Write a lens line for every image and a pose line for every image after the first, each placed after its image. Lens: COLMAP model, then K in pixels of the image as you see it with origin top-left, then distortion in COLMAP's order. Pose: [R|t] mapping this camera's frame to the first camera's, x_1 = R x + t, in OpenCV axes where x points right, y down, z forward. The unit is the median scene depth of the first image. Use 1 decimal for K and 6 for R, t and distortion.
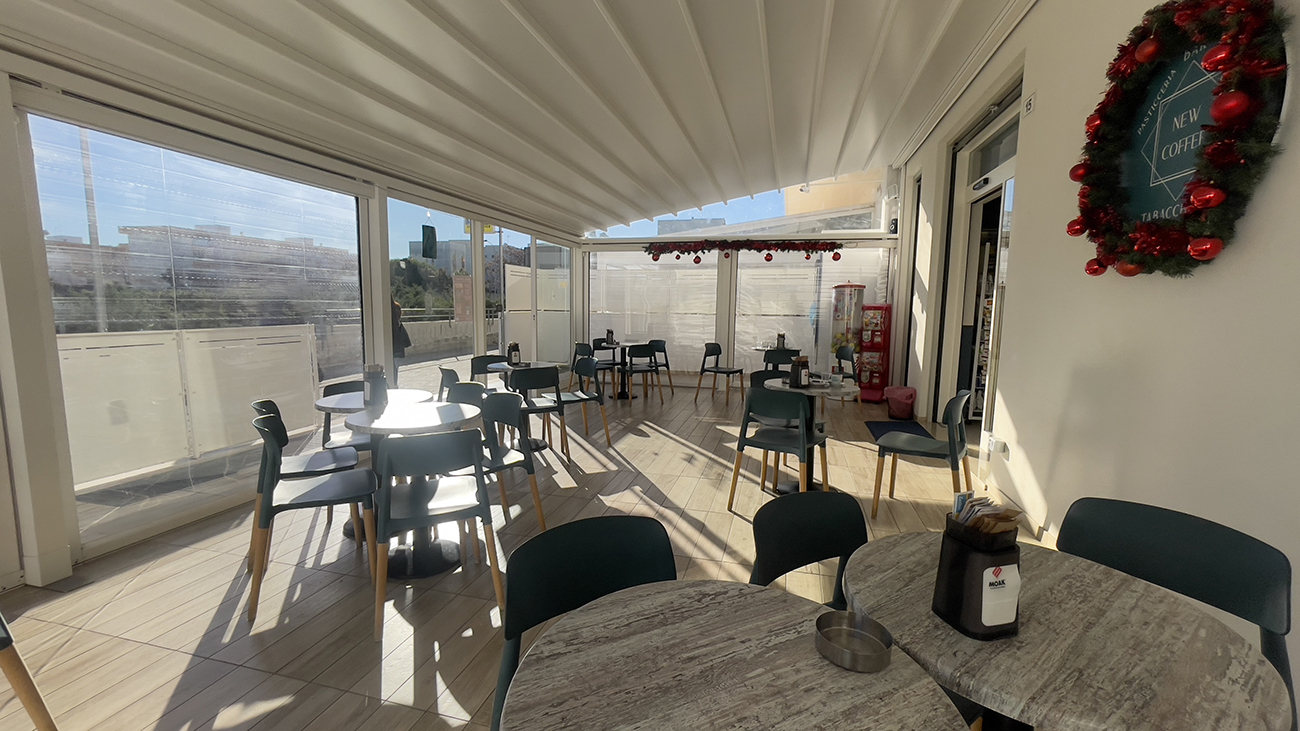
lens RADIAL K [[529.9, 0, 647.5], [0, 529.9, 365.3], [0, 0, 1]] dist [-0.012553, 0.005861]
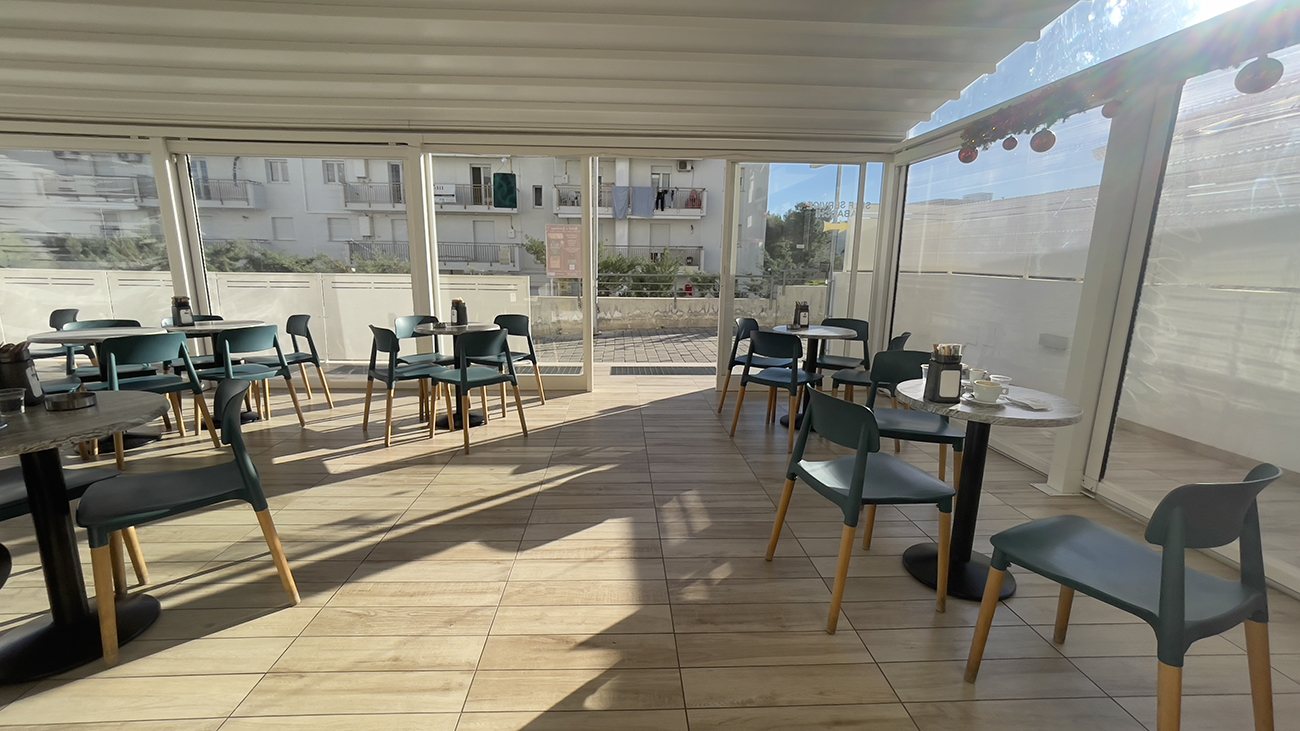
lens RADIAL K [[529.9, 0, 652.2], [0, 529.9, 368.8], [0, 0, 1]] dist [-0.012553, 0.005861]
pose [[0.302366, 0.188420, -0.934384, 0.732584], [-0.122172, 0.979844, 0.158052, -0.119893], [0.945330, 0.066366, 0.319291, 1.144247]]
